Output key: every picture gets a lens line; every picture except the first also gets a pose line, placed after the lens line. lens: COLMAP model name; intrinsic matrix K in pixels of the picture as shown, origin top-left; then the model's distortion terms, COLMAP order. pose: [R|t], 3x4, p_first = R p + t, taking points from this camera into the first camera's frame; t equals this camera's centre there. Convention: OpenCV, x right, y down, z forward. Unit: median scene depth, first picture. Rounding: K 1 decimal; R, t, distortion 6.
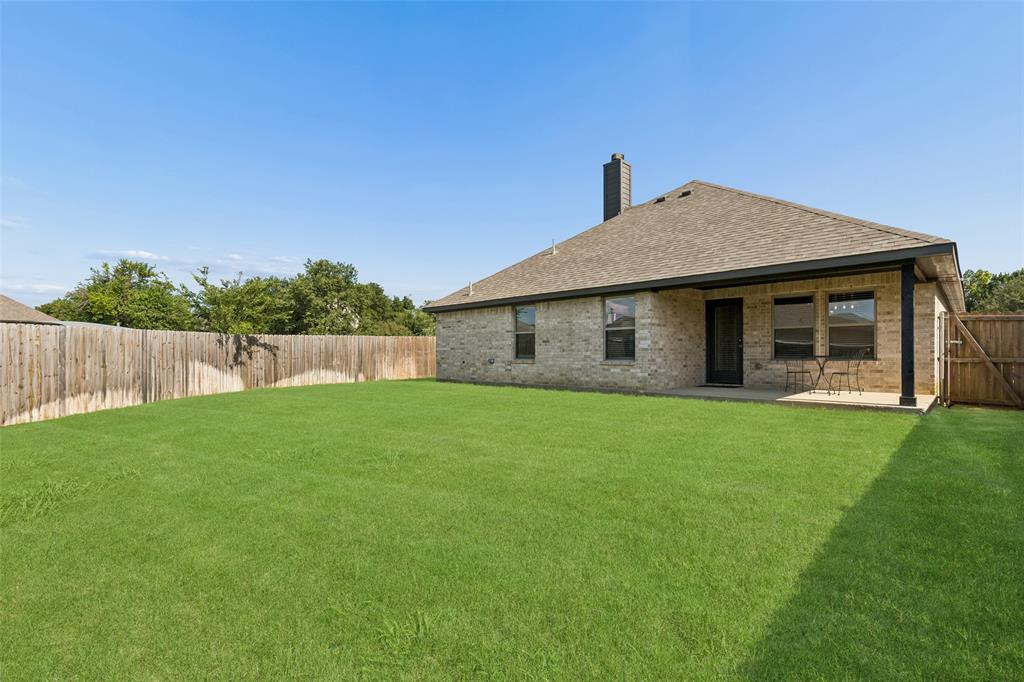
lens RADIAL K [[461.7, 0, 520.2], [0, 461.7, 346.5], [0, 0, 1]] dist [0.000605, 0.000079]
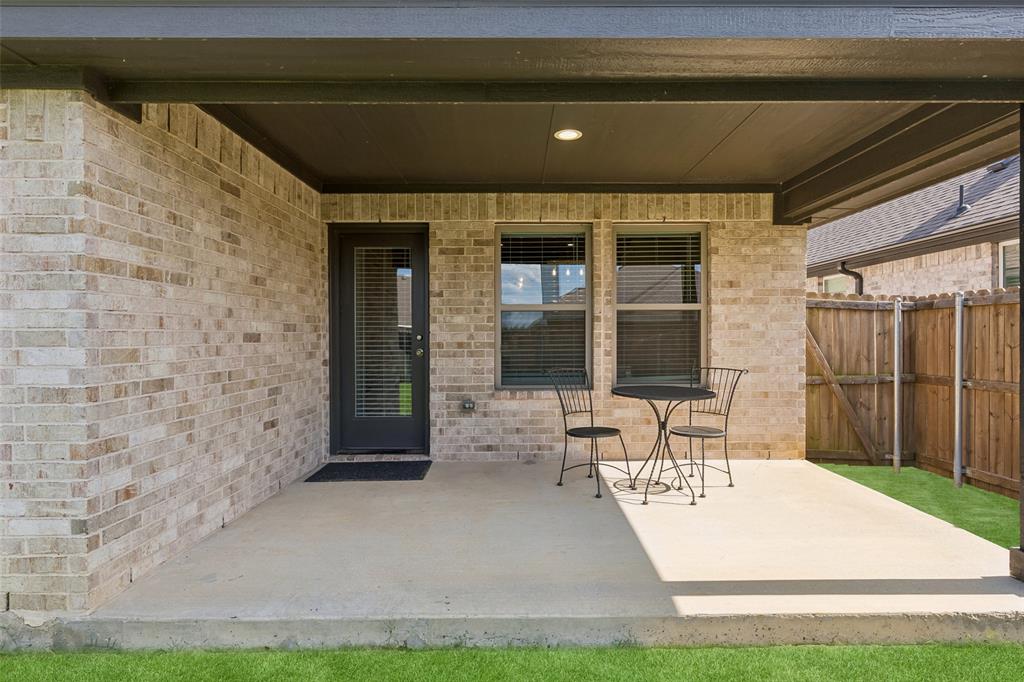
lens RADIAL K [[551.4, 0, 517.3], [0, 551.4, 344.7], [0, 0, 1]] dist [0.001968, 0.000317]
pose [[0.718807, -0.008931, 0.695152, 0.223755], [-0.010600, 0.999660, 0.023804, -0.019435], [-0.695129, -0.024480, 0.718468, 0.631423]]
